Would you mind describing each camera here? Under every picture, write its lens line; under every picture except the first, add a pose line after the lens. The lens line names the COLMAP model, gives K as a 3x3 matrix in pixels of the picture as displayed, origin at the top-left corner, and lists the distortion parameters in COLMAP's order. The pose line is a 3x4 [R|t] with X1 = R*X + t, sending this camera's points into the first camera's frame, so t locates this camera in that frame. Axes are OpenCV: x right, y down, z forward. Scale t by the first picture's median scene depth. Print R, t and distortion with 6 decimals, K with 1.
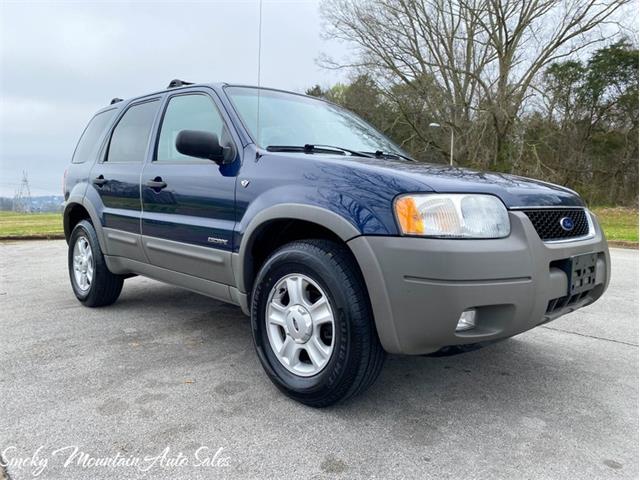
lens RADIAL K [[497.5, 0, 311.9], [0, 497.5, 238.2], [0, 0, 1]] dist [0.003566, -0.006876]
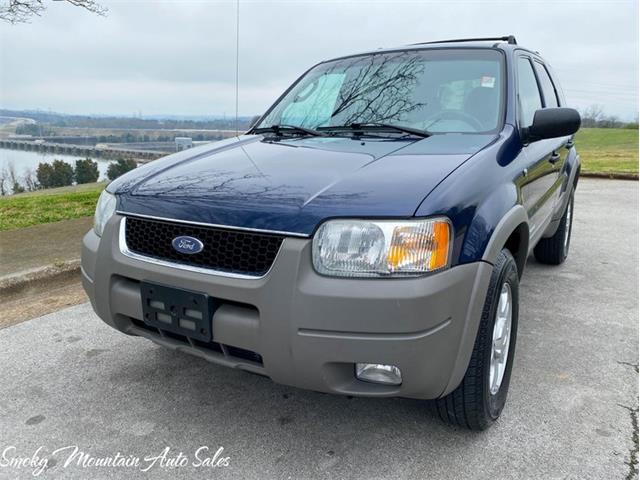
lens RADIAL K [[491.2, 0, 310.3], [0, 491.2, 242.0], [0, 0, 1]] dist [0.005904, 0.004865]
pose [[0.232720, 0.208541, -0.949922, 1.204473], [-0.050410, 0.978013, 0.202358, -0.186636], [0.971237, 0.000793, 0.238115, 0.946838]]
